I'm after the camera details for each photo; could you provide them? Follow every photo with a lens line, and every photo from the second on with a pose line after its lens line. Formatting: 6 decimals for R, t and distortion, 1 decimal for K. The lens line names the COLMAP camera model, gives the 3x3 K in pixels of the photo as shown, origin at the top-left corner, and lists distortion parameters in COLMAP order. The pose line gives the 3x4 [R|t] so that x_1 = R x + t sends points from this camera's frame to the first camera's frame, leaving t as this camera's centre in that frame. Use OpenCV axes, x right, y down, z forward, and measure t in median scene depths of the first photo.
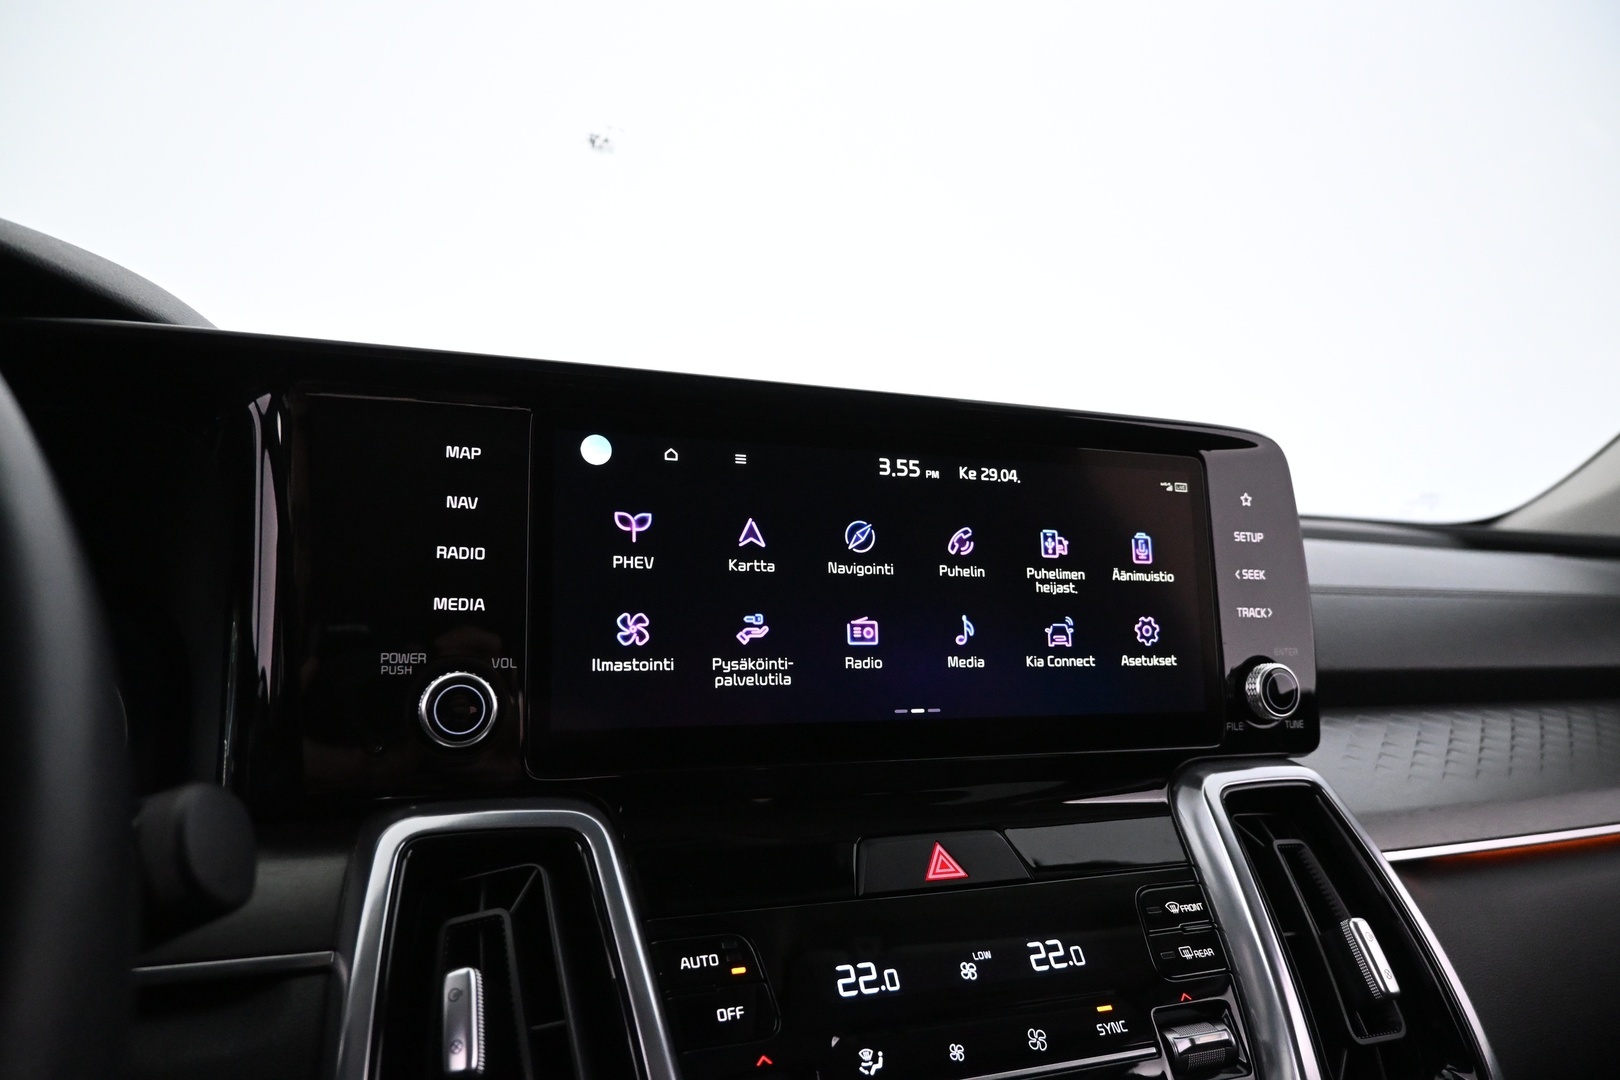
lens RADIAL K [[1097.4, 0, 810.0], [0, 1097.4, 540.0], [0, 0, 1]] dist [0.000163, -0.002885]
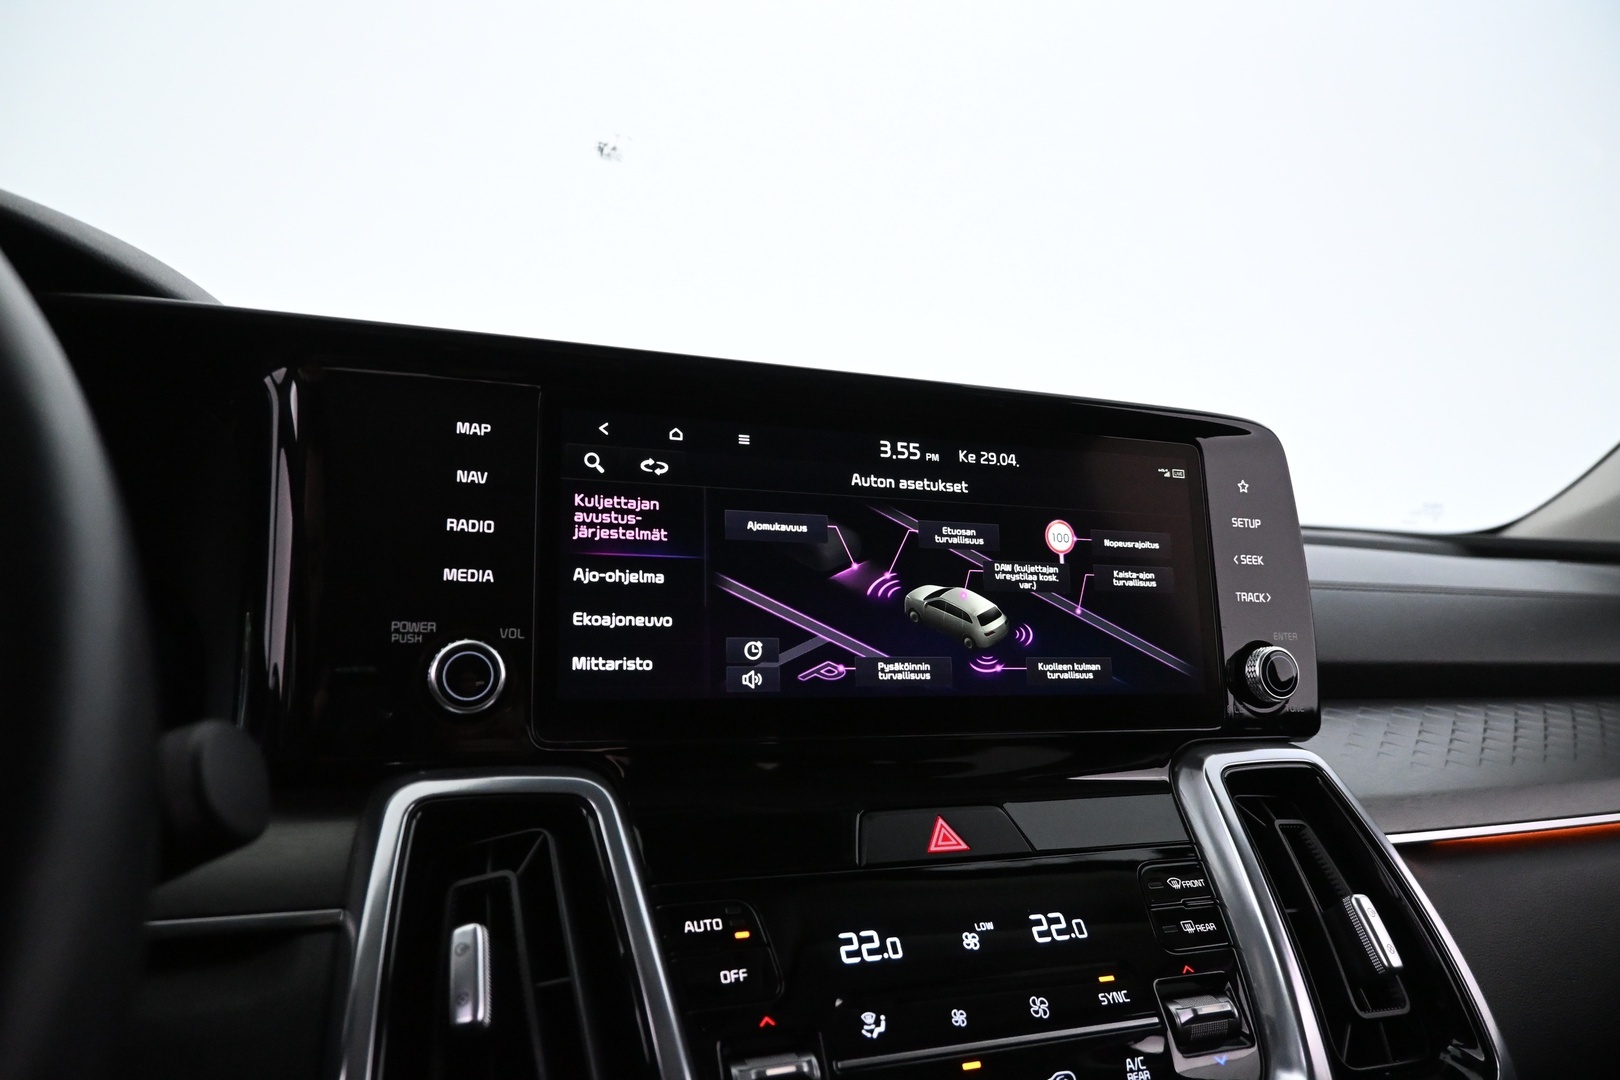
lens RADIAL K [[1097.4, 0, 810.0], [0, 1097.4, 540.0], [0, 0, 1]] dist [0.000163, -0.002885]
pose [[0.999961, -0.004061, -0.007826, 0.006094], [0.003806, 0.999472, -0.032282, 0.054902], [0.007953, 0.032251, 0.999448, -0.018724]]
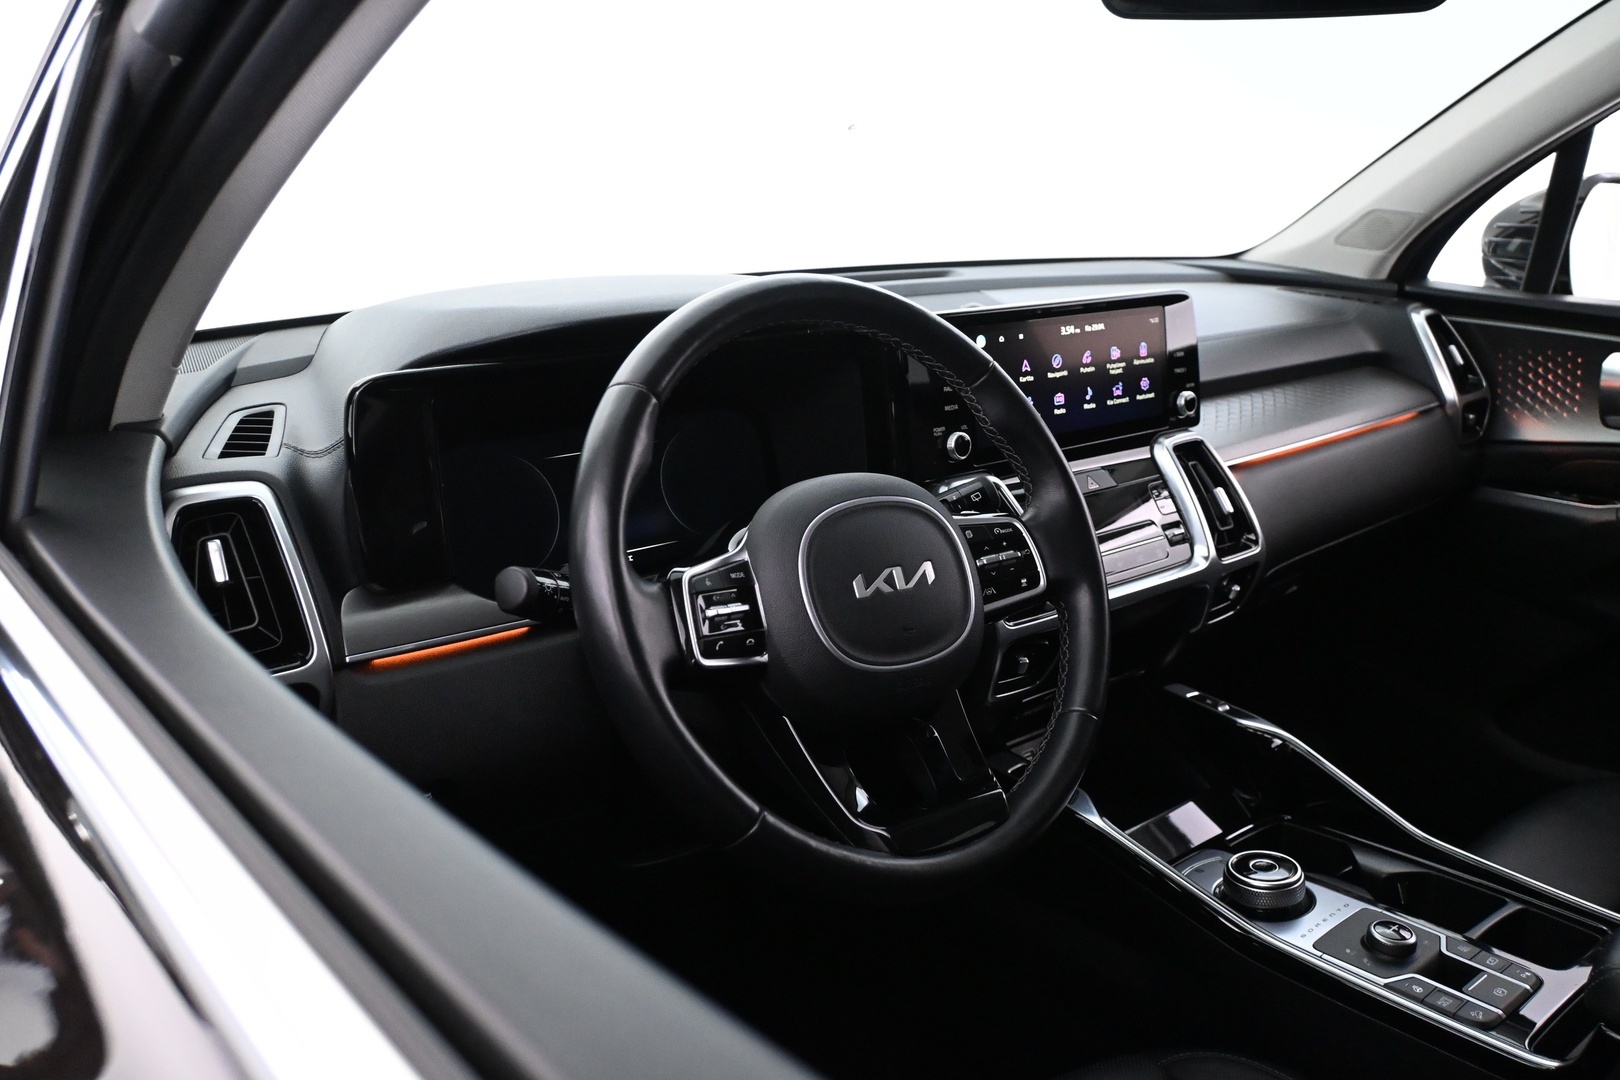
lens RADIAL K [[1319.8, 0, 810.0], [0, 1319.8, 540.0], [0, 0, 1]] dist [-0.005506, -0.001306]
pose [[0.955398, -0.113613, 0.272591, -1.457781], [0.028111, 0.953832, 0.299021, -0.567910], [-0.293979, -0.278021, 0.914484, -1.825076]]
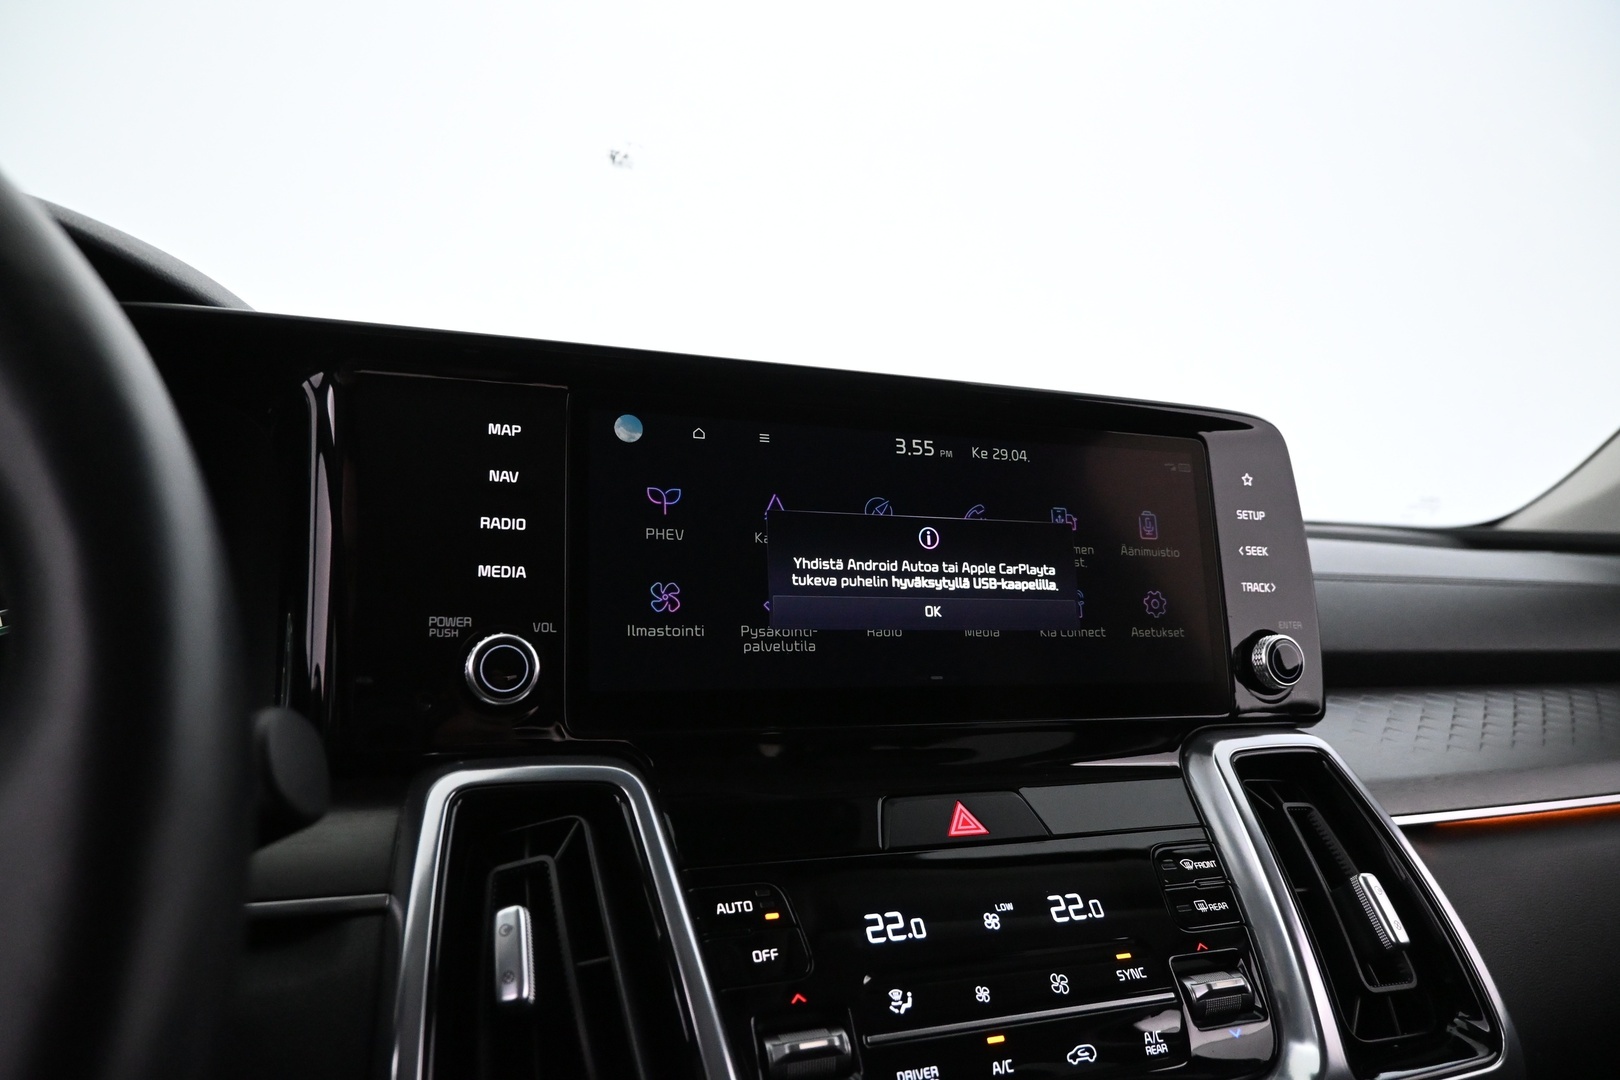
lens RADIAL K [[1097.4, 0, 810.0], [0, 1097.4, 540.0], [0, 0, 1]] dist [0.000163, -0.002885]
pose [[0.999876, -0.015084, -0.004488, -0.016762], [0.014913, 0.999246, -0.035846, 0.064594], [0.005025, 0.035775, 0.999347, -0.049939]]
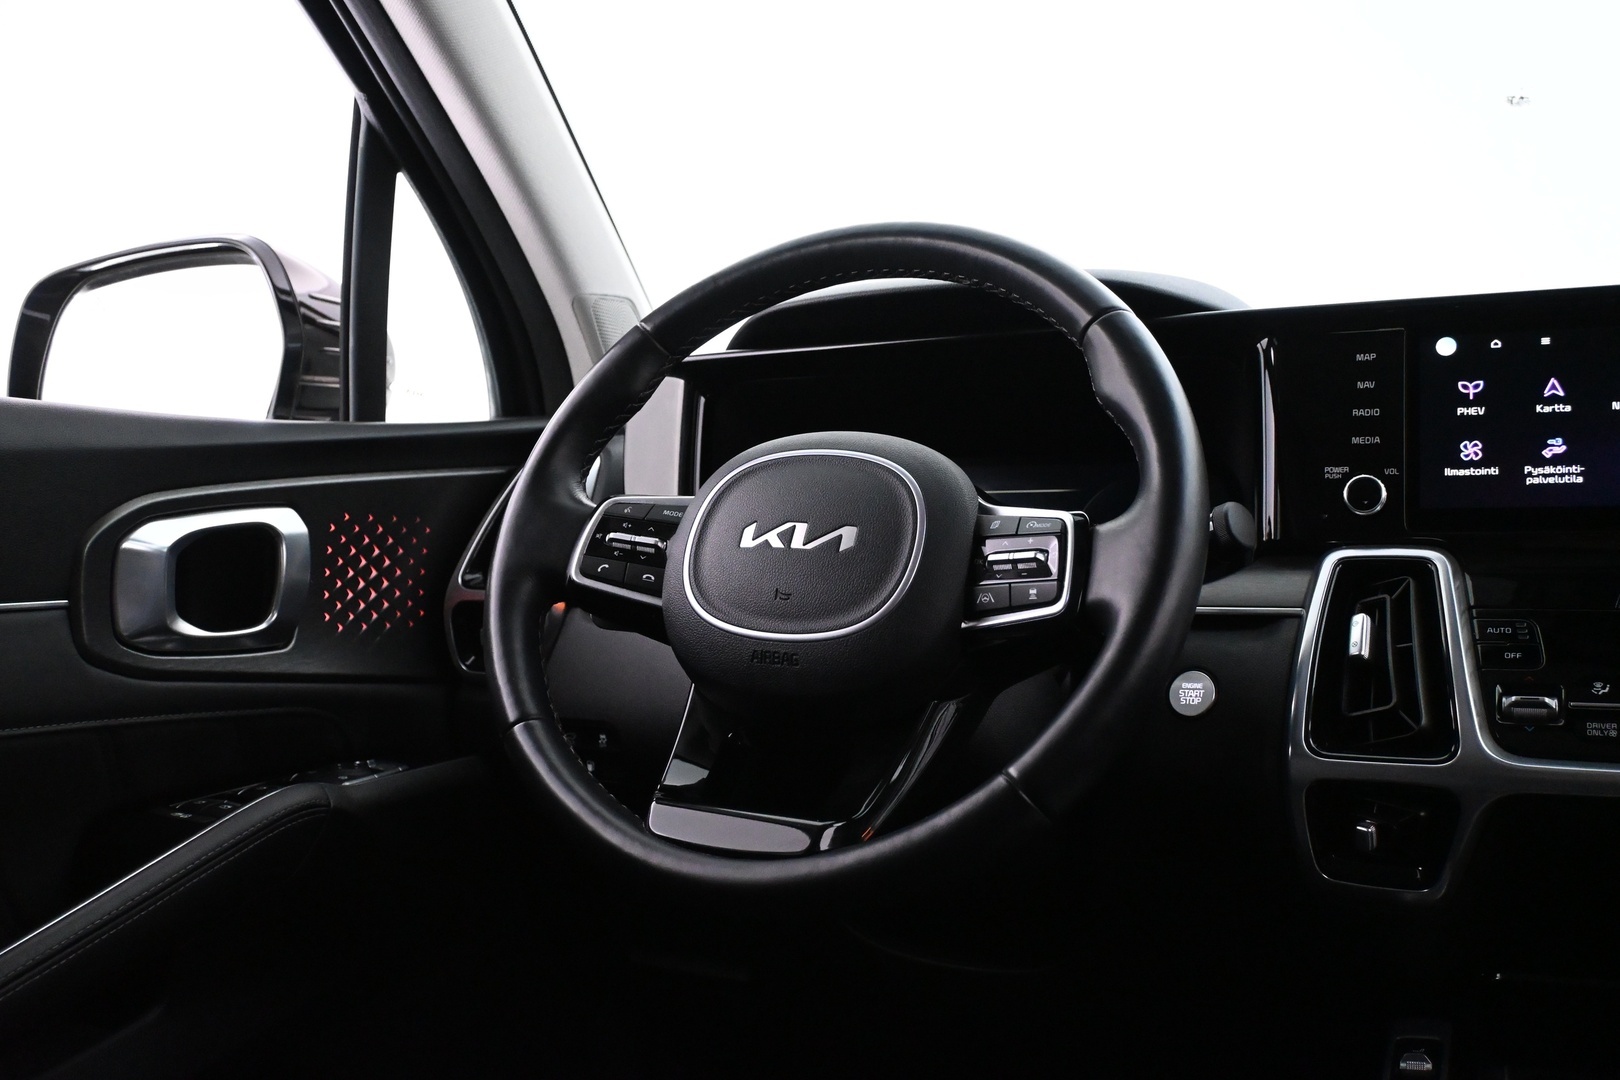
lens RADIAL K [[1543.6, 0, 810.0], [0, 1543.6, 540.0], [0, 0, 1]] dist [-0.000031, -0.004239]
pose [[0.682896, -0.025384, -0.730074, 0.849290], [0.051093, 0.998608, 0.013070, 0.132071], [0.728727, -0.046228, 0.683243, -1.328498]]
